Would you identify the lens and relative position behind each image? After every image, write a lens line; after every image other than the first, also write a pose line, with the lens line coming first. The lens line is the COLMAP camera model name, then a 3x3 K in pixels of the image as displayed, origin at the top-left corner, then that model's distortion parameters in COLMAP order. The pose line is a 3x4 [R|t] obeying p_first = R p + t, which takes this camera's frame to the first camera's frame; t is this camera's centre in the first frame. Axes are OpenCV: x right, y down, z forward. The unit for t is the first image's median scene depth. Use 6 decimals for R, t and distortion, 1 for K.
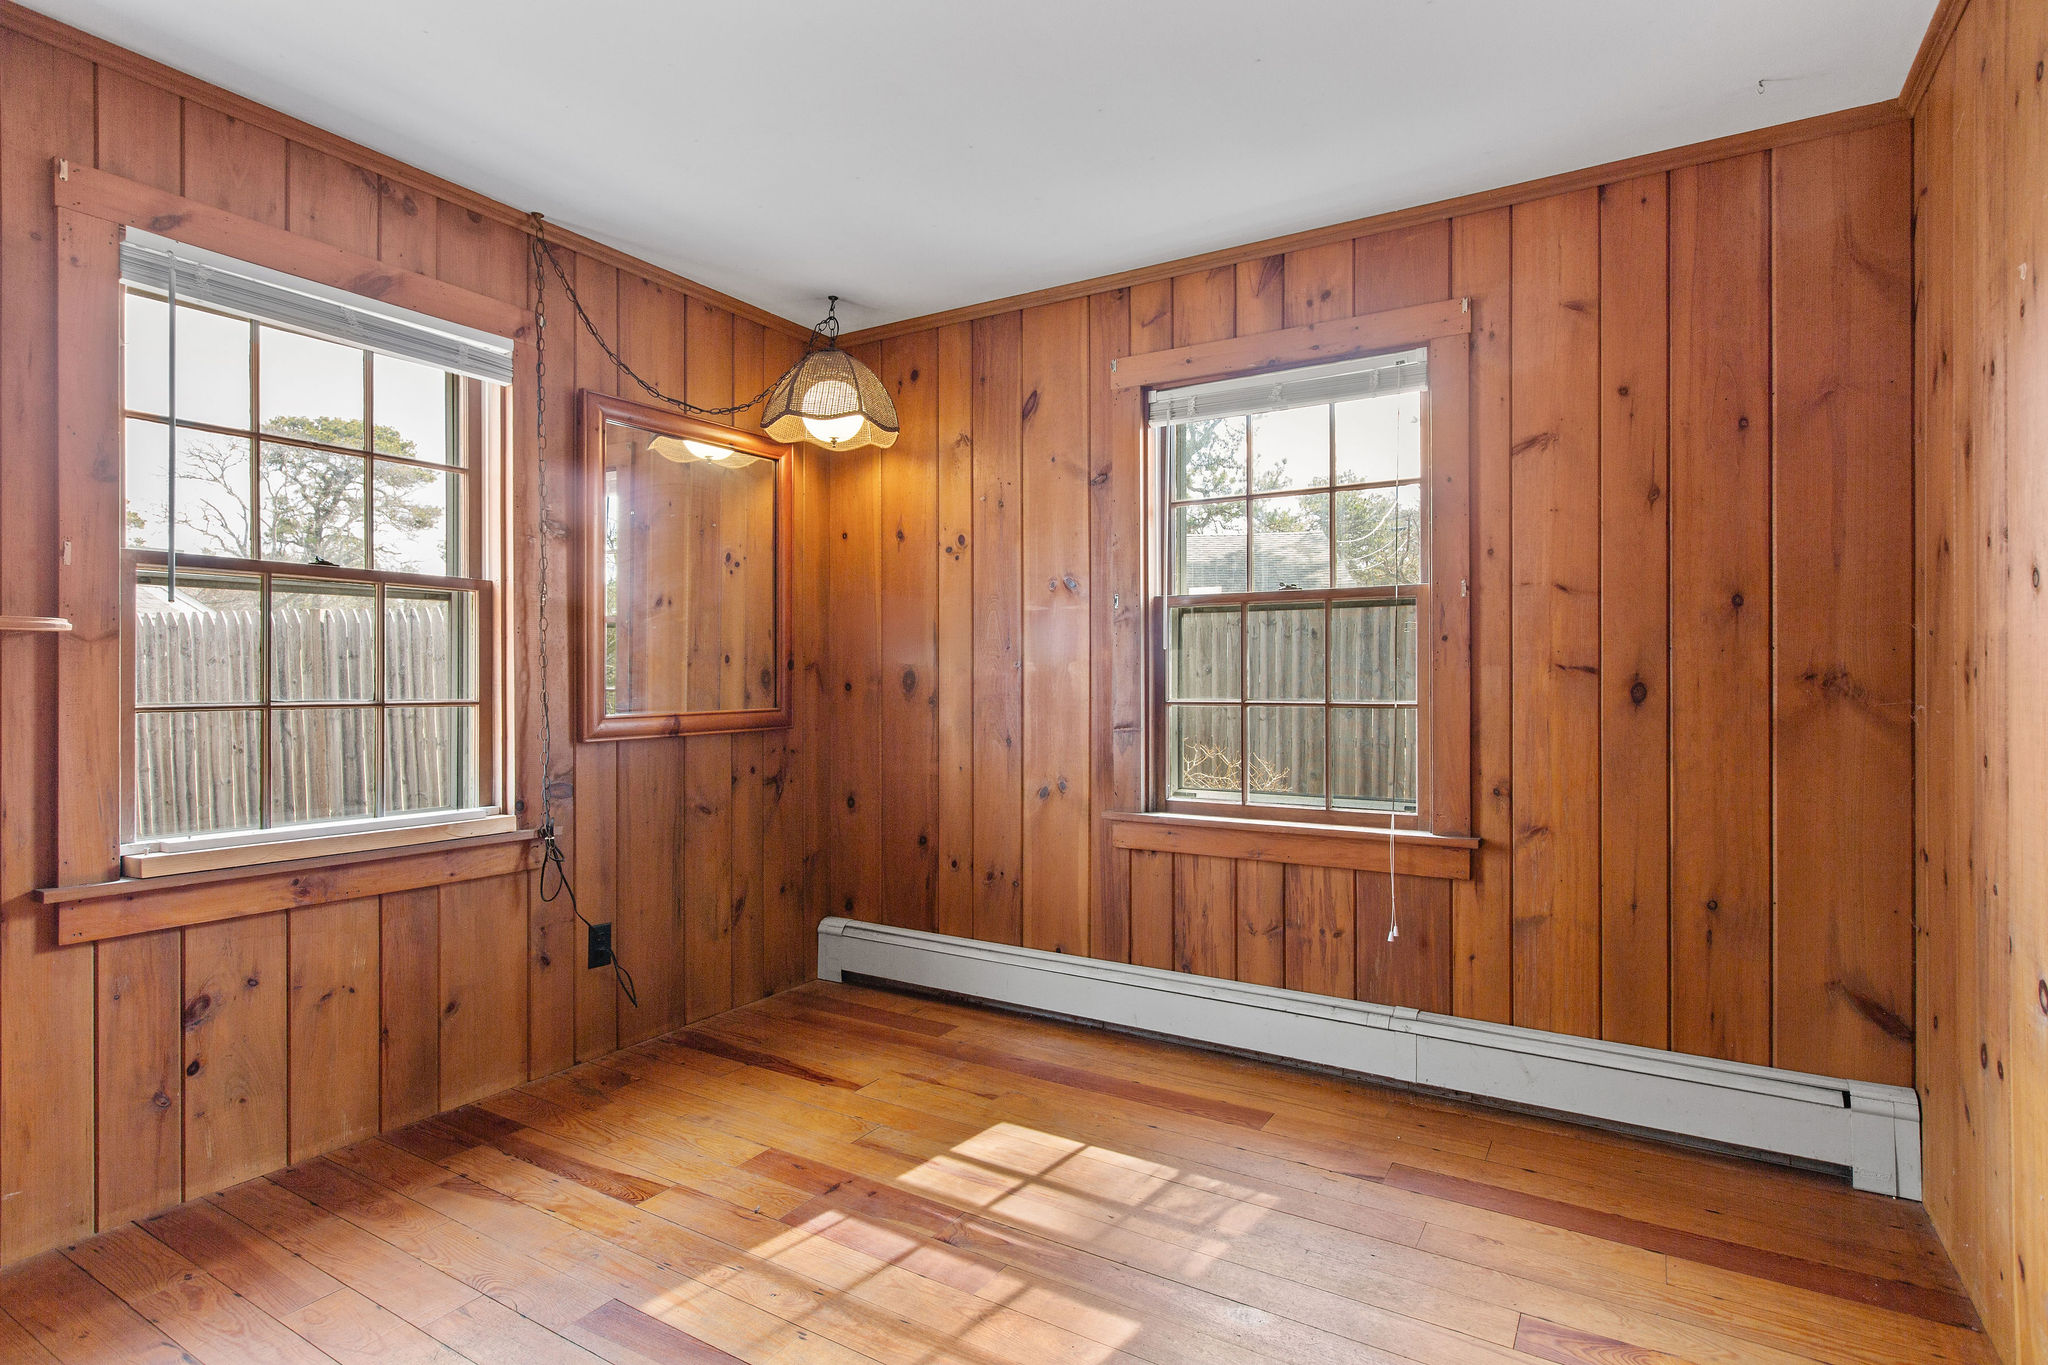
lens RADIAL K [[1020.1, 0, 1023.5], [0, 1020.1, 673.0], [0, 0, 1]] dist [0.000538, 0.000142]
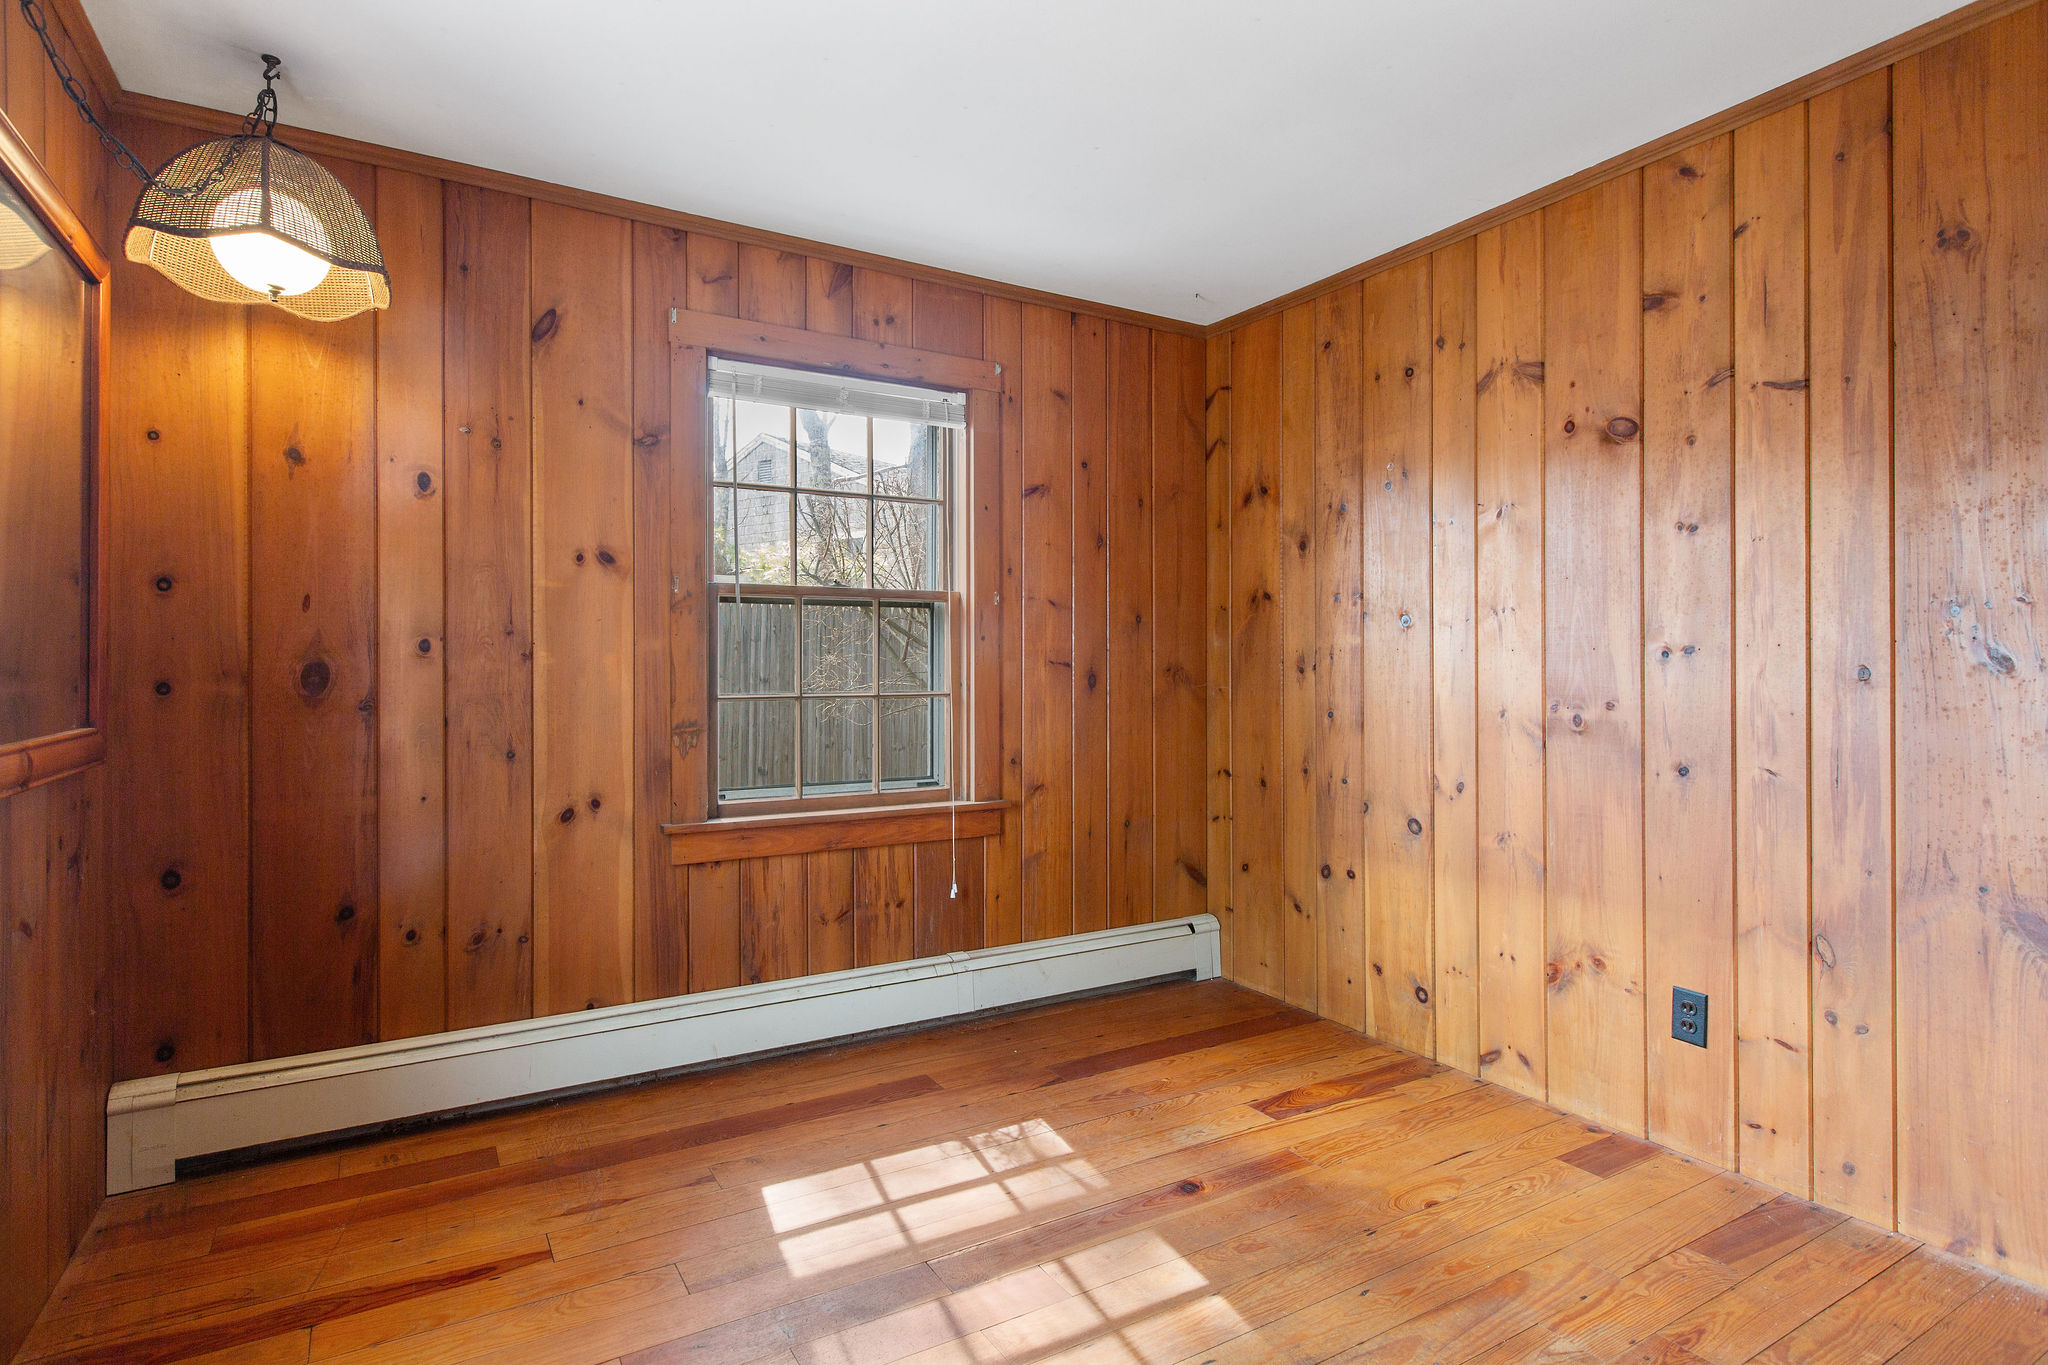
lens RADIAL K [[1030.0, 0, 990.1], [0, 1030.0, 661.7], [0, 0, 1]] dist [-0.002206, -0.000322]
pose [[0.486585, 0.005344, 0.873617, -0.588433], [-0.002504, 0.999986, -0.004722, -0.000355], [-0.873630, 0.000111, 0.486591, 0.357053]]
